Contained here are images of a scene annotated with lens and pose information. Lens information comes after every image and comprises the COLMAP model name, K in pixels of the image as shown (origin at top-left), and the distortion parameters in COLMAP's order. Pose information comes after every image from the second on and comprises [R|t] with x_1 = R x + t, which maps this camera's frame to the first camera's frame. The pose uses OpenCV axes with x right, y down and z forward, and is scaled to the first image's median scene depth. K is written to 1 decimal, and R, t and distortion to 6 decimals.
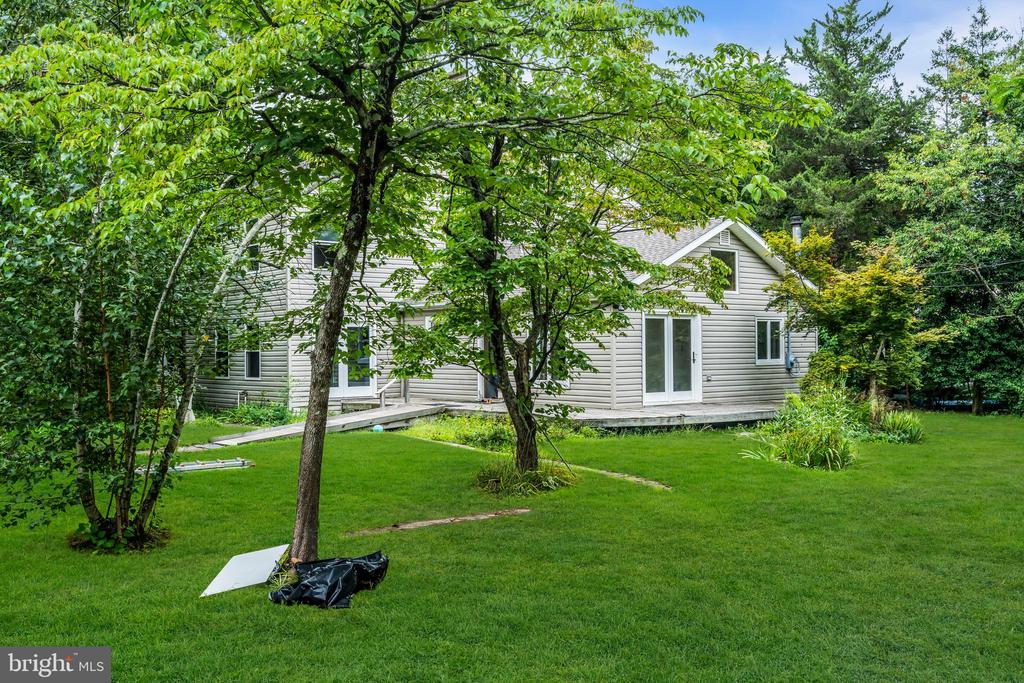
lens RADIAL K [[965.7, 0, 512.0], [0, 965.7, 341.5], [0, 0, 1]] dist [-0.006065, -0.014413]
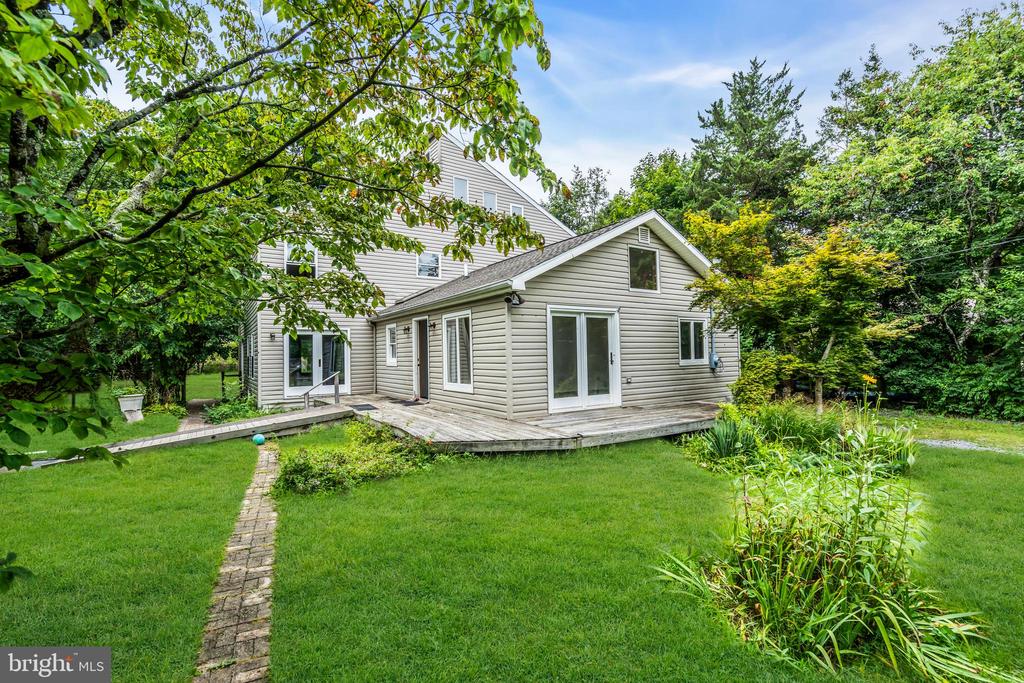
lens RADIAL K [[458.2, 0, 512.0], [0, 458.2, 341.5], [0, 0, 1]] dist [-0.023011, 0.010633]
pose [[0.994234, -0.013072, -0.106434, 0.138144], [0.010836, 0.999709, -0.021557, 0.008398], [0.106685, 0.020279, 0.994086, 0.539680]]
